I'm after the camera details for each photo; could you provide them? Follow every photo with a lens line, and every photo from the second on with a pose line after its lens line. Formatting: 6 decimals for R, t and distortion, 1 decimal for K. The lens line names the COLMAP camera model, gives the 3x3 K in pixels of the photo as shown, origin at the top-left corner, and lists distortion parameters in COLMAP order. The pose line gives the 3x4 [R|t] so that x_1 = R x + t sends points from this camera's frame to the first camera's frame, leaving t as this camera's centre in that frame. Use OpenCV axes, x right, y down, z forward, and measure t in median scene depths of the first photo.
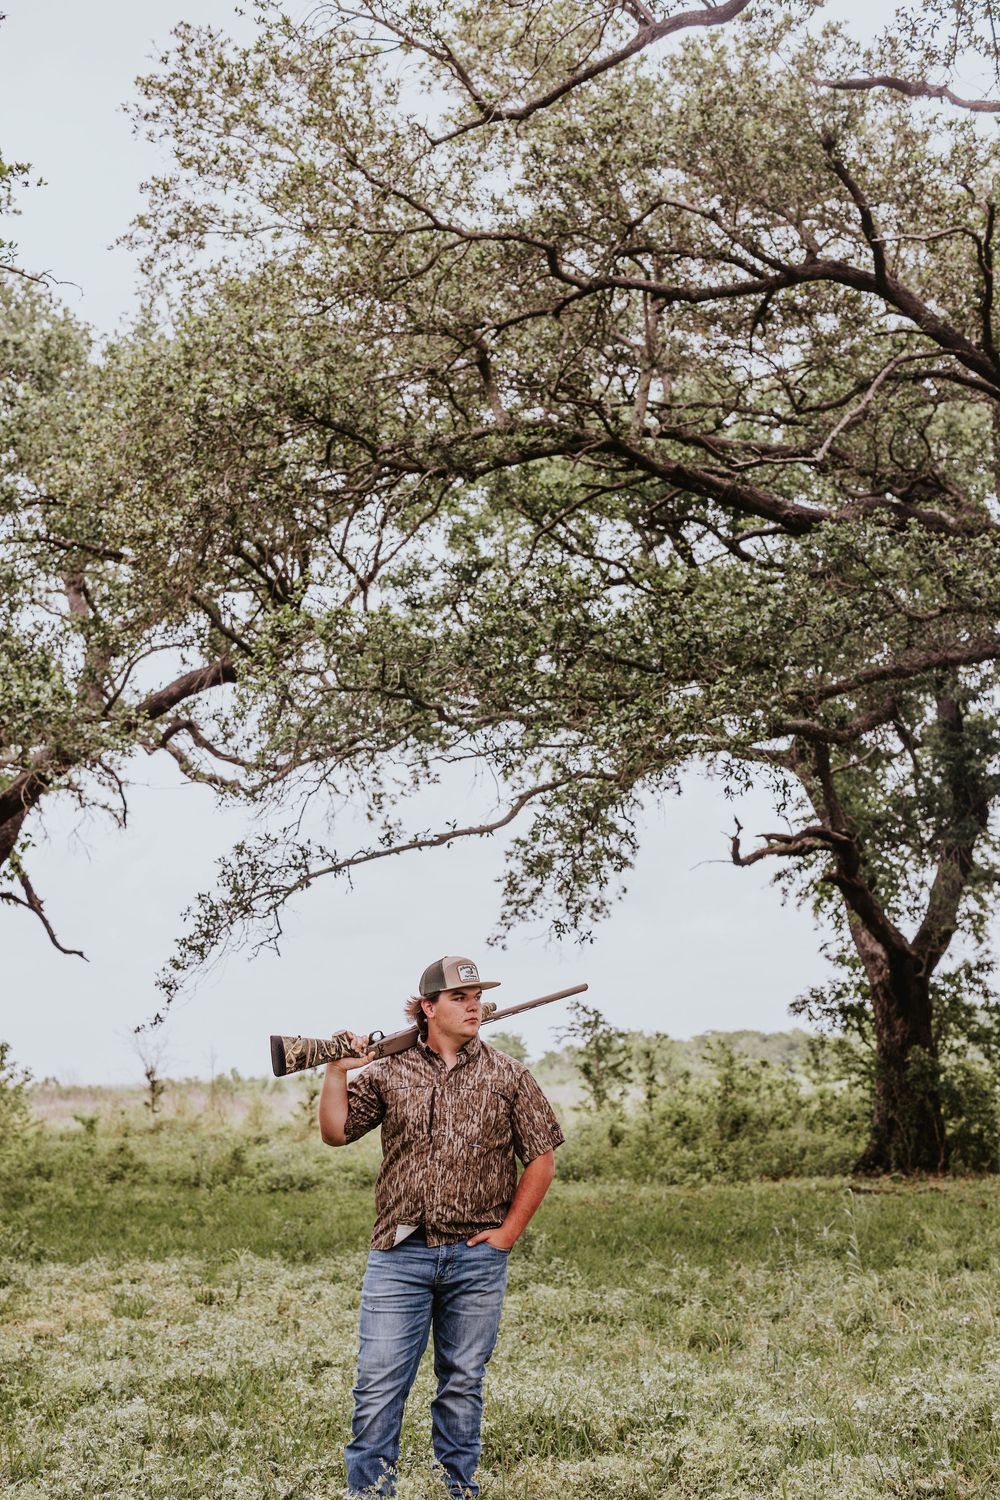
lens RADIAL K [[2173.9, 0, 468.0], [0, 2173.9, 740.7], [0, 0, 1]] dist [-0.004086, 0.000000]
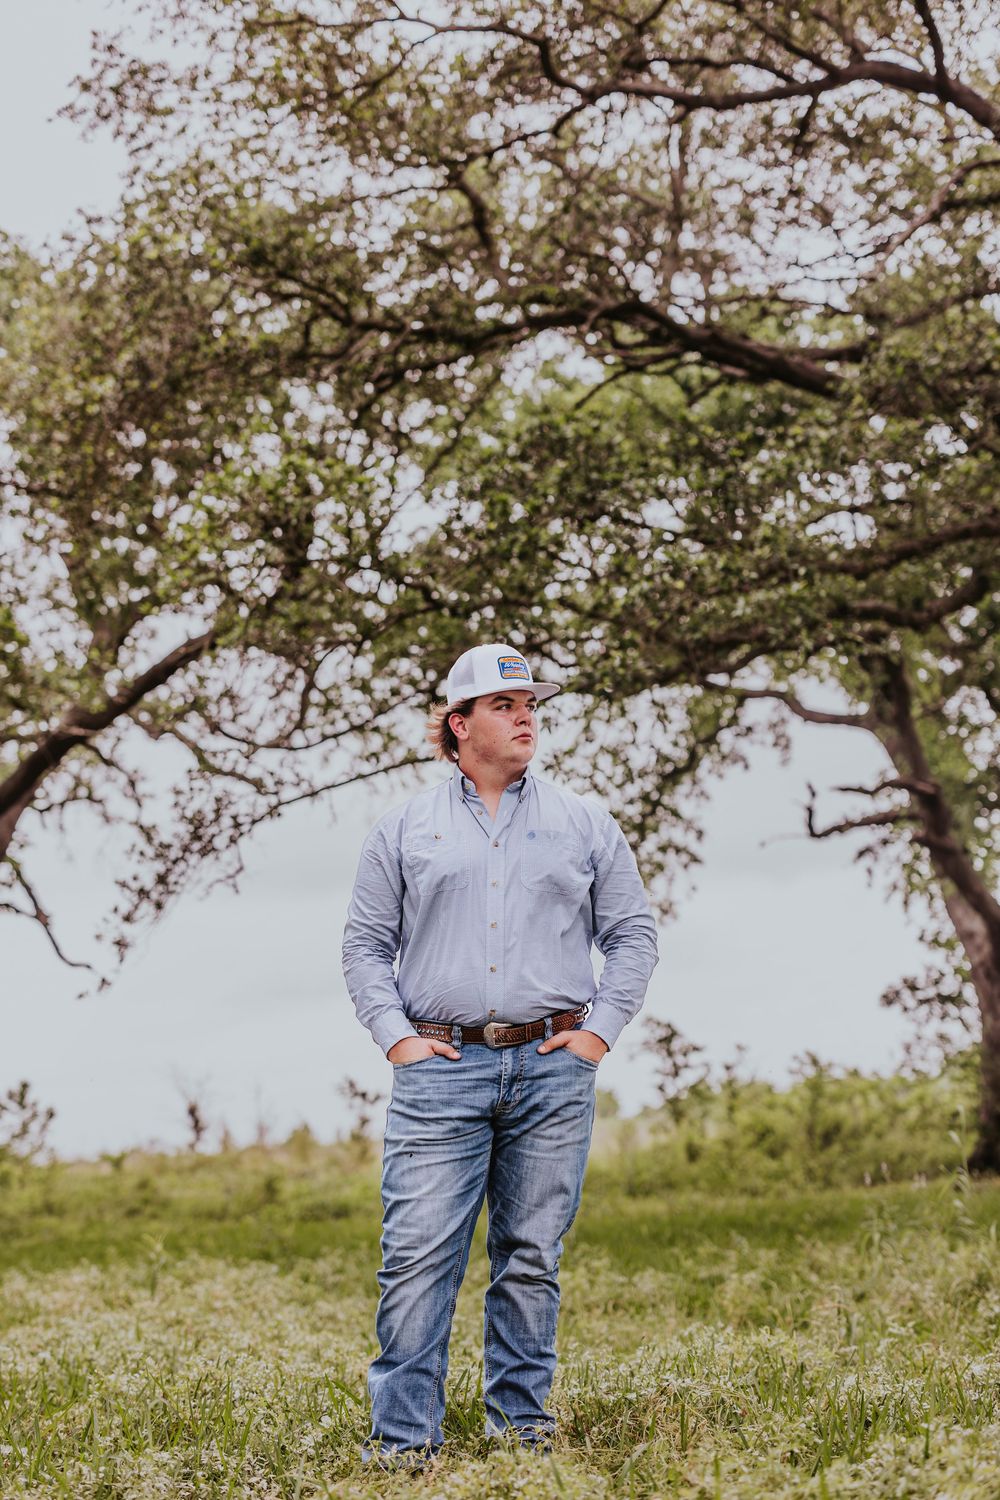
lens RADIAL K [[2173.9, 0, 473.2], [0, 2173.9, 748.7], [0, 0, 1]] dist [-0.004086, 0.000000]
pose [[0.998436, -0.042360, -0.036495, 0.018327], [0.041379, 0.998773, -0.027215, 0.038826], [0.037603, 0.025662, 0.998963, 0.100830]]
